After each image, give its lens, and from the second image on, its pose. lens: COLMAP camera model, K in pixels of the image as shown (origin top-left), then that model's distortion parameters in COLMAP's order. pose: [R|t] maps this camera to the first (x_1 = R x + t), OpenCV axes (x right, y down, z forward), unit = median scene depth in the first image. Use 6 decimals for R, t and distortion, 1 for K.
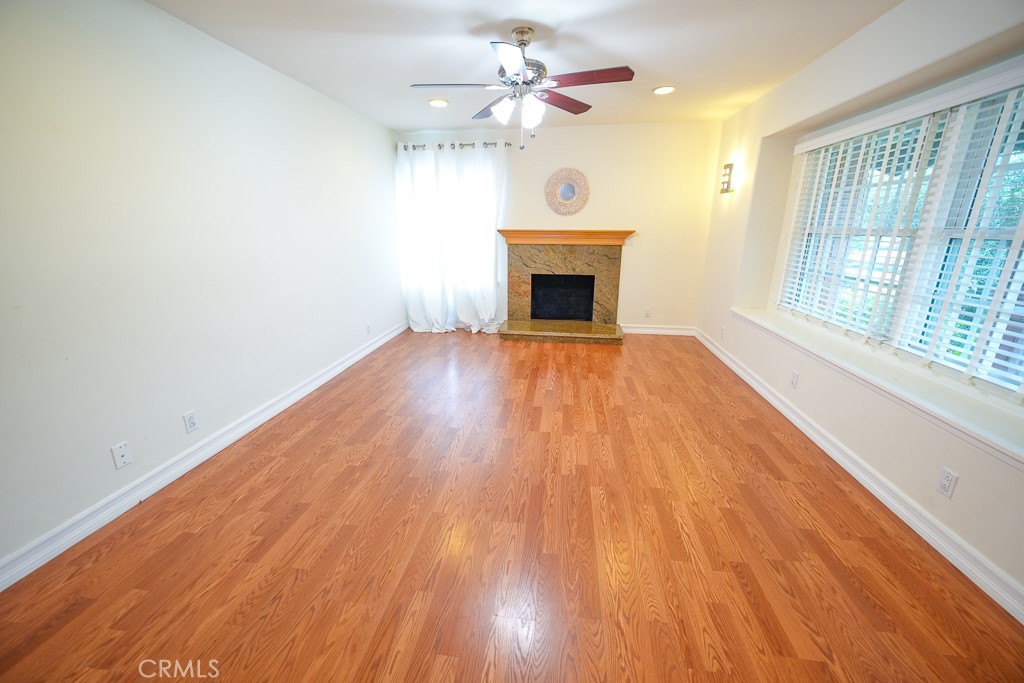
lens RADIAL K [[397.4, 0, 512.0], [0, 397.4, 341.5], [0, 0, 1]] dist [-0.002102, 0.000154]
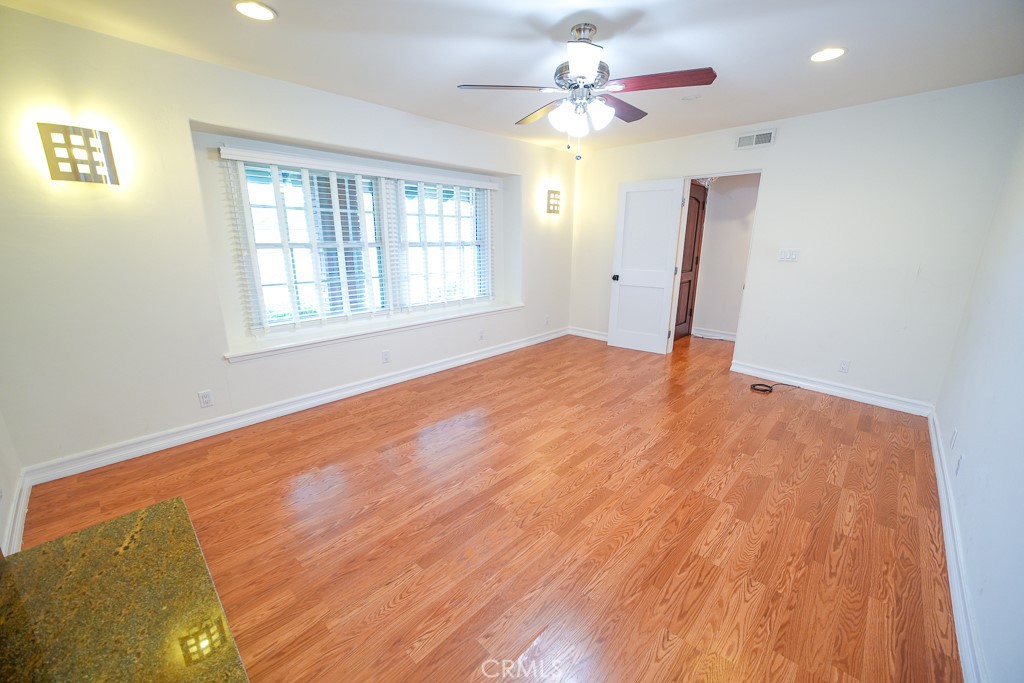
lens RADIAL K [[397.4, 0, 512.0], [0, 397.4, 341.5], [0, 0, 1]] dist [-0.002102, 0.000154]
pose [[-0.805836, -0.155974, 0.571227, -0.408459], [0.160357, 0.871154, 0.464087, -0.541243], [-0.570012, 0.465578, -0.676995, 1.793846]]
